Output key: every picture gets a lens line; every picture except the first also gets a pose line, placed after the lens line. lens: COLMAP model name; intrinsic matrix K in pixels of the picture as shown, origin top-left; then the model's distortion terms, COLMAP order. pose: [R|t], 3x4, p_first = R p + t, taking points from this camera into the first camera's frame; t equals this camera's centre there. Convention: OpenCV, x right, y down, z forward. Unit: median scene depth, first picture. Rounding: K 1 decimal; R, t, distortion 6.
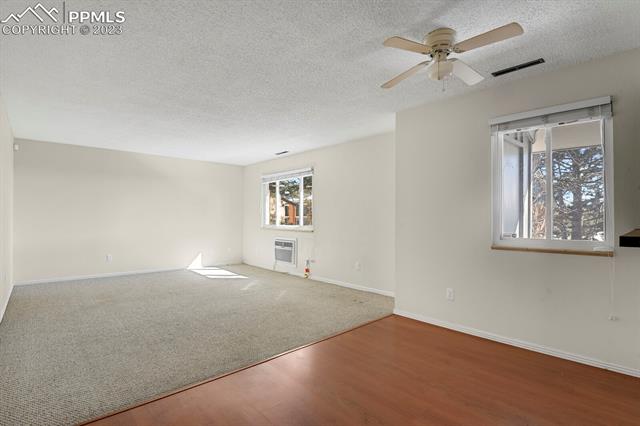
lens RADIAL K [[315.1, 0, 320.0], [0, 315.1, 213.0], [0, 0, 1]] dist [-0.004824, -0.018561]
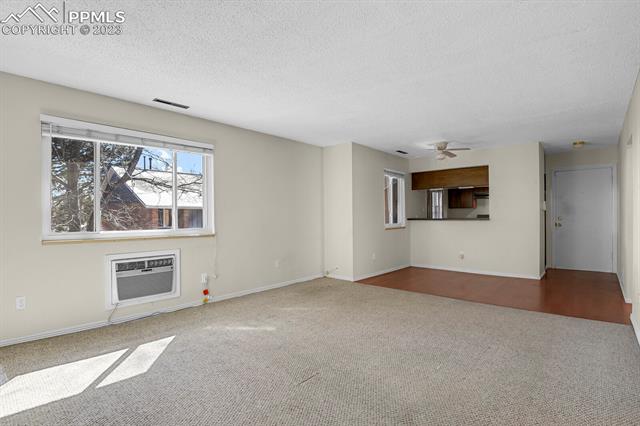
lens RADIAL K [[315.1, 0, 320.0], [0, 315.1, 213.0], [0, 0, 1]] dist [-0.004824, -0.018561]
pose [[-0.101156, 0.006030, 0.994852, -0.721059], [-0.009865, 0.999926, -0.007064, 0.010088], [-0.994822, -0.010529, -0.101089, 0.788705]]
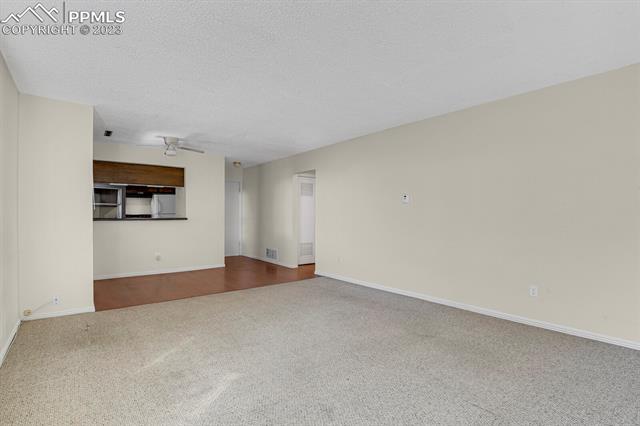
lens RADIAL K [[315.1, 0, 320.0], [0, 315.1, 213.0], [0, 0, 1]] dist [-0.004824, -0.018561]
pose [[-0.997486, -0.001785, 0.070842, -0.325879], [-0.003210, 0.999795, -0.020004, 0.017505], [-0.070792, -0.020181, -0.997287, 1.166358]]
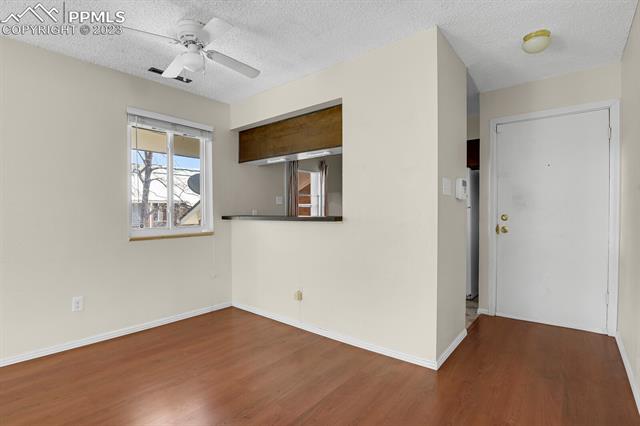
lens RADIAL K [[315.1, 0, 320.0], [0, 315.1, 213.0], [0, 0, 1]] dist [-0.004824, -0.018561]
pose [[-0.141182, -0.014616, 0.989876, -0.240025], [-0.013447, 0.999827, 0.012845, 0.003350], [-0.989892, -0.011498, -0.141354, 0.264260]]
